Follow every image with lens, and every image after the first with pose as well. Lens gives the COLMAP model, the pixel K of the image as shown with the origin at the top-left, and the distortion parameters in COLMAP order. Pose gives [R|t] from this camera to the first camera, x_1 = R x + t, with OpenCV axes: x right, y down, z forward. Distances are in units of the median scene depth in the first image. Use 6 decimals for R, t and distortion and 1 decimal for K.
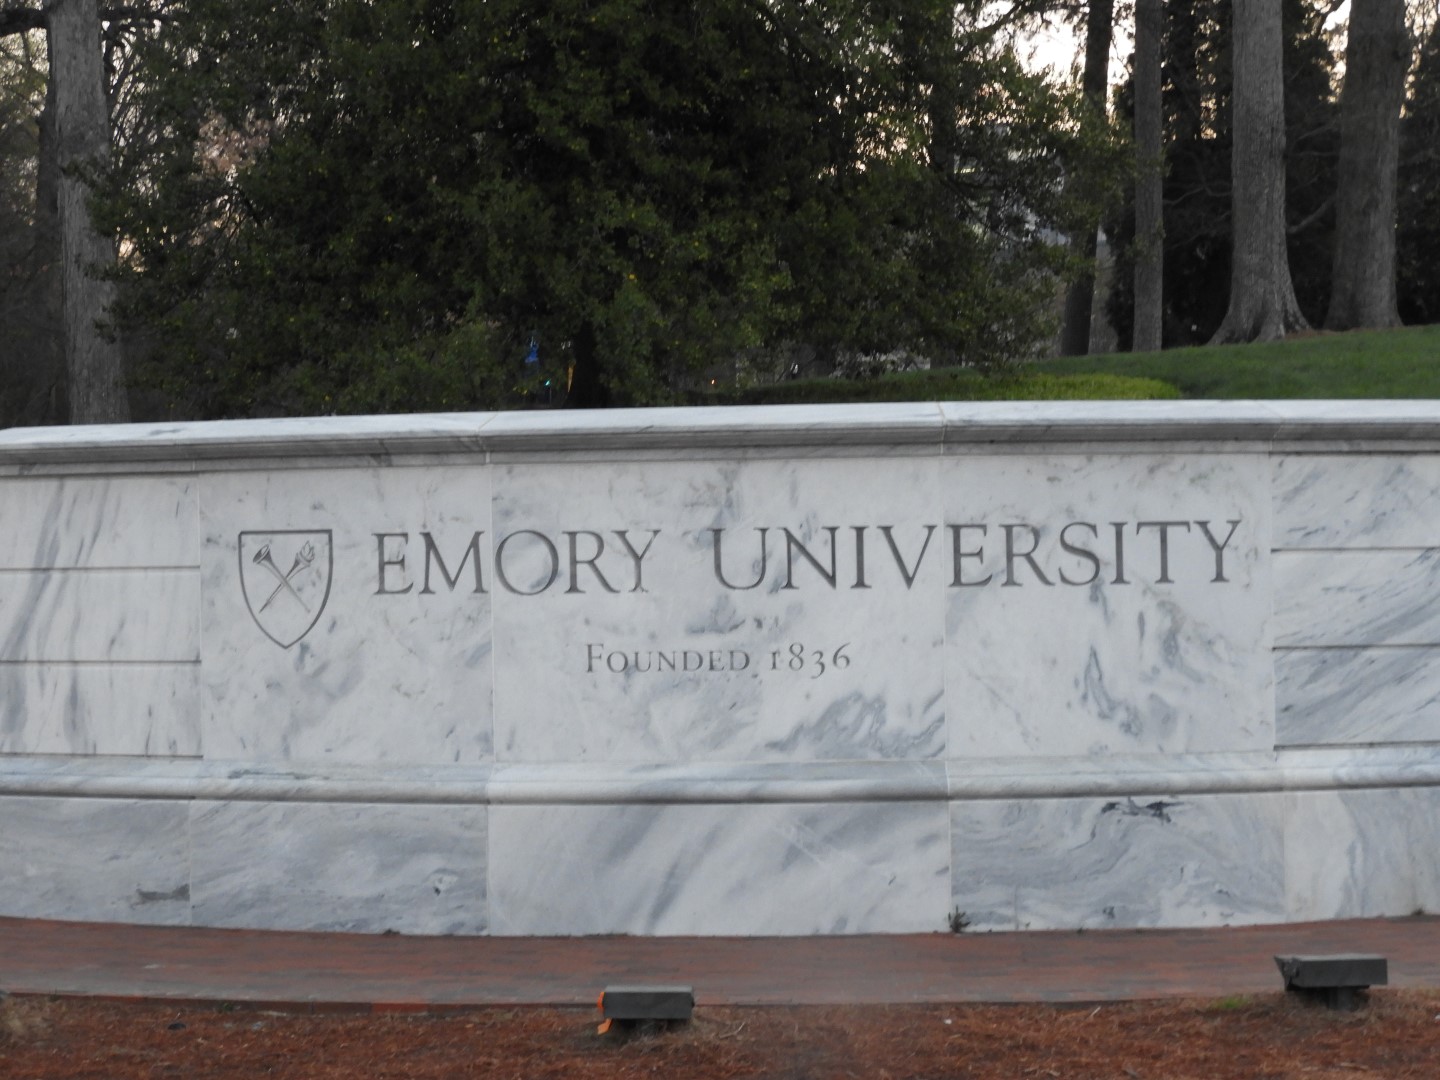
lens RADIAL K [[3676.1, 0, 720.0], [0, 3676.1, 540.0], [0, 0, 1]] dist [-0.020535, 0.860838]
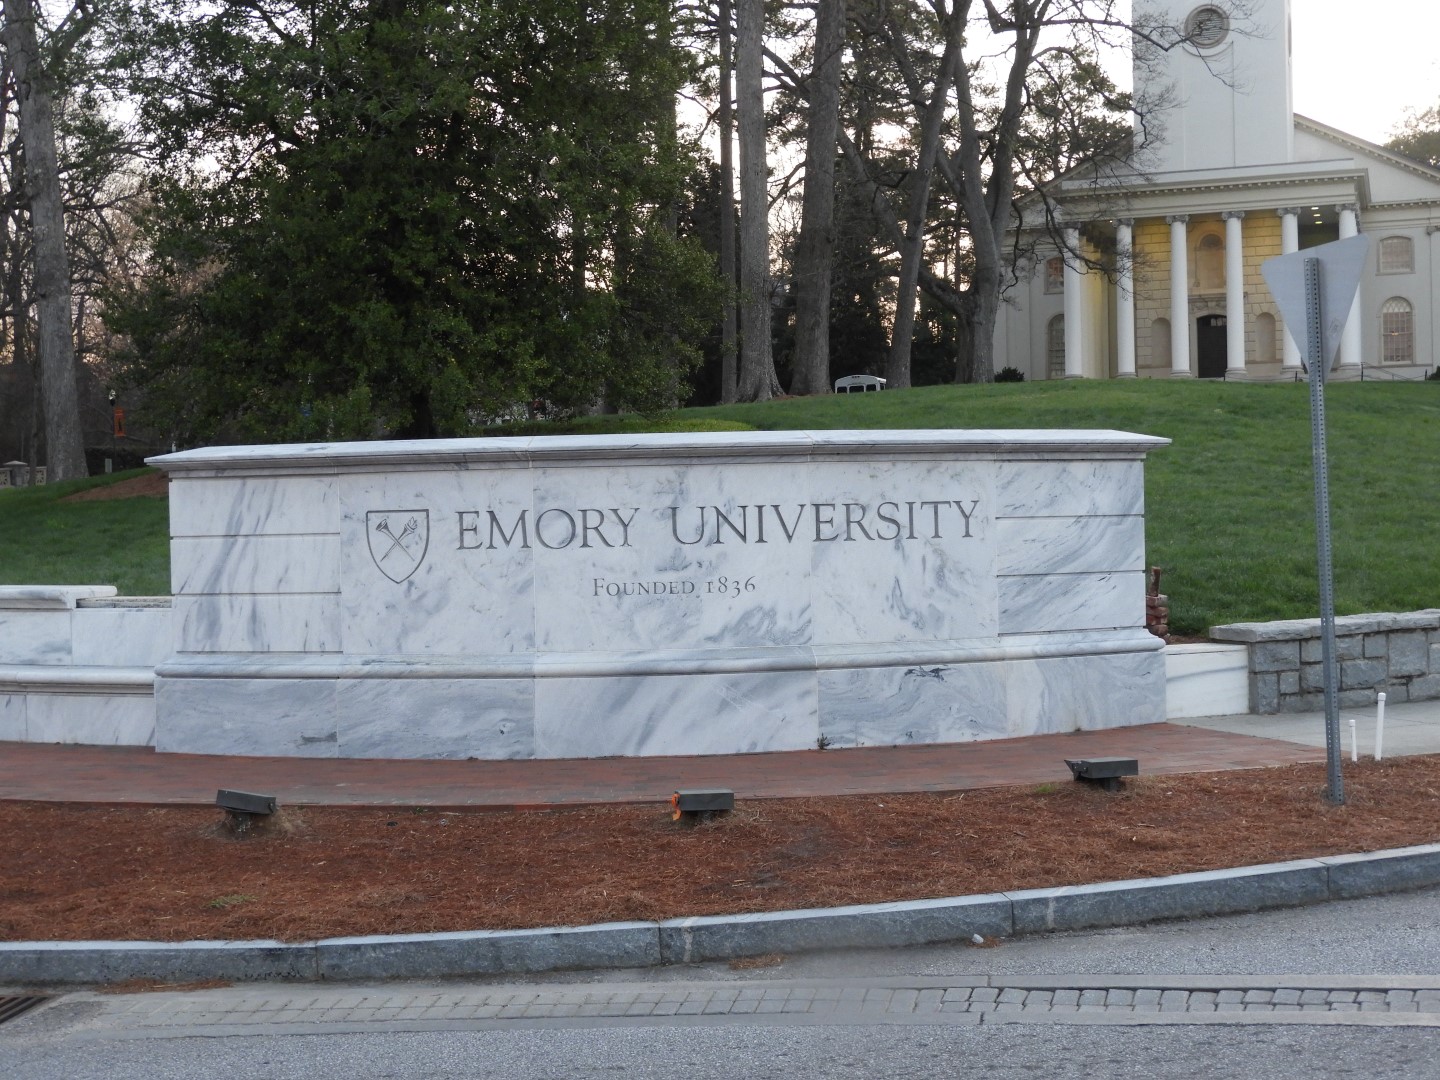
lens RADIAL K [[2073.6, 0, 720.0], [0, 2073.6, 540.0], [0, 0, 1]] dist [0.002352, -0.051954]
pose [[0.983609, -0.008952, 0.180093, -0.144405], [0.006930, 0.999906, 0.011855, 0.000687], [-0.180182, -0.010413, 0.983578, 0.084913]]
